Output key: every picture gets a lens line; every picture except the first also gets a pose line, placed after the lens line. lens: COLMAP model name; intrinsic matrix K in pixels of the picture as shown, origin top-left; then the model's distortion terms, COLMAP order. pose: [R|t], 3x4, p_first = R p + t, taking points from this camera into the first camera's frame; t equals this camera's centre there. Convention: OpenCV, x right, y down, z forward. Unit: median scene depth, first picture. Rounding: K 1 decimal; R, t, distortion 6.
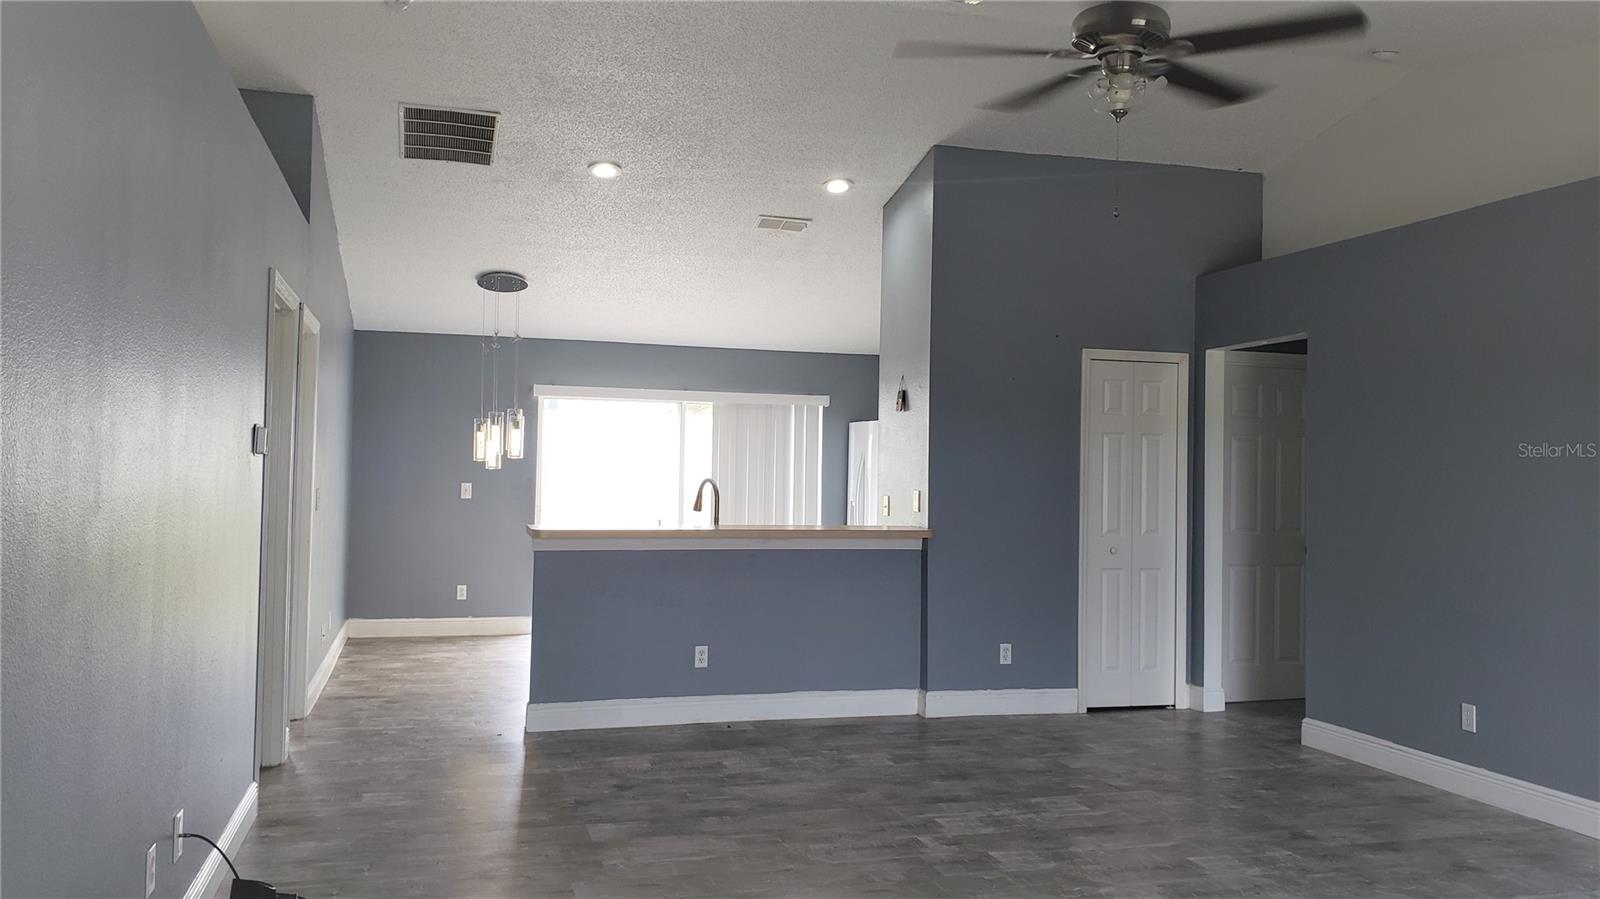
lens RADIAL K [[1255.3, 0, 799.1], [0, 1255.3, 436.0], [0, 0, 1]] dist [0.049649, -0.047402]
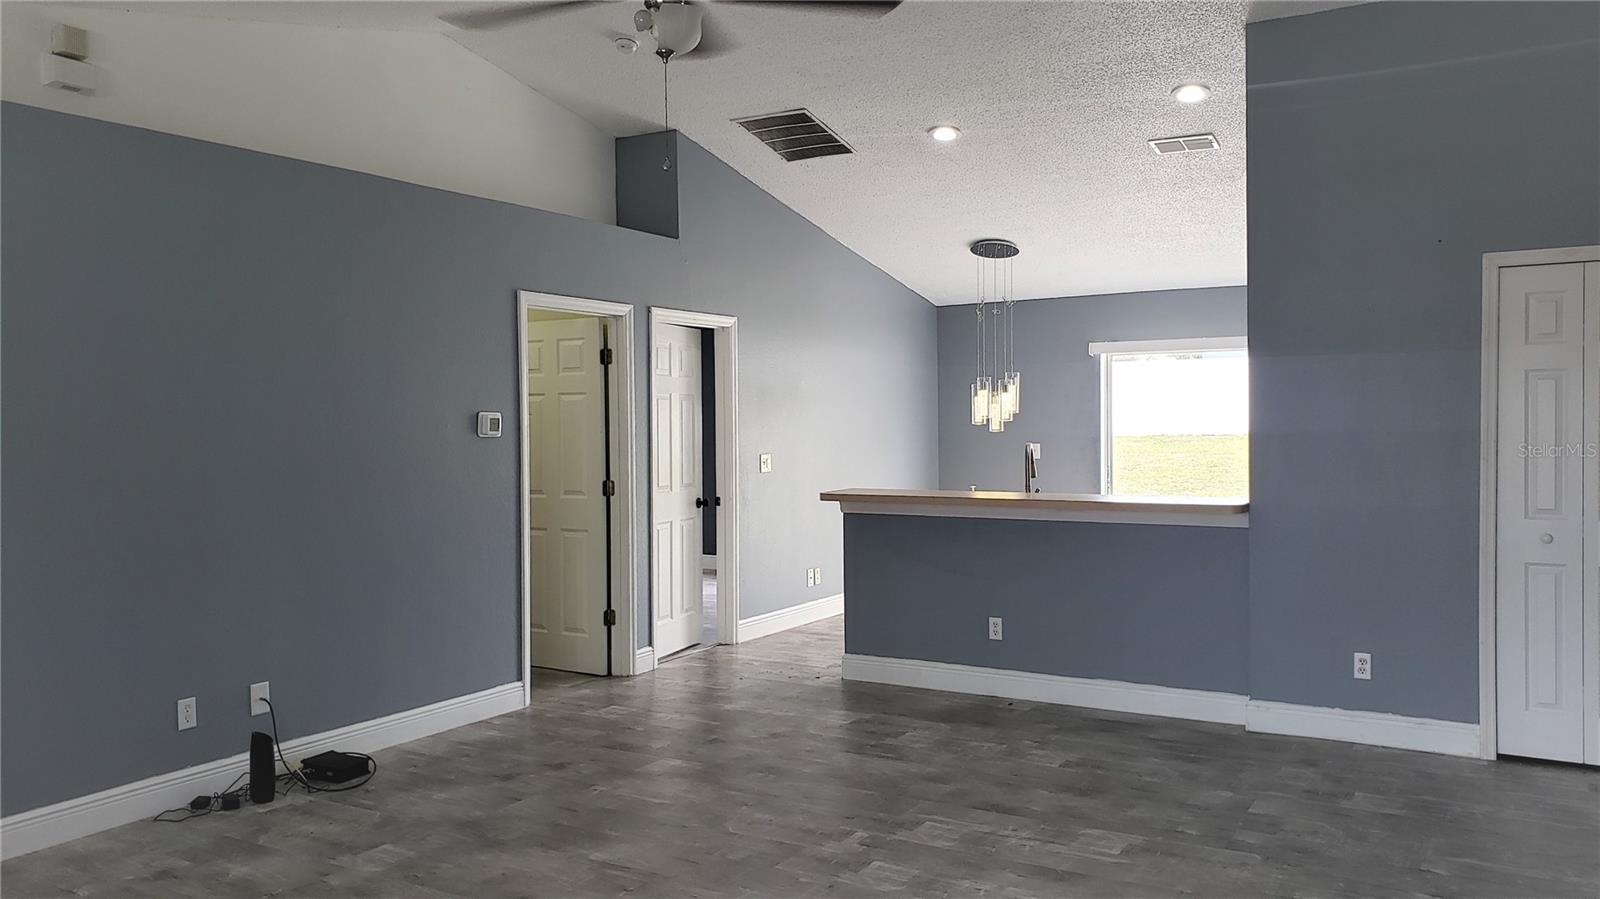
lens RADIAL K [[1255.3, 0, 807.1], [0, 1255.3, 444.3], [0, 0, 1]] dist [0.049649, -0.047402]
pose [[0.674132, -0.011250, -0.738525, 0.504182], [0.045097, 0.998645, 0.025953, 0.003180], [0.737233, -0.050800, 0.673726, 0.234797]]
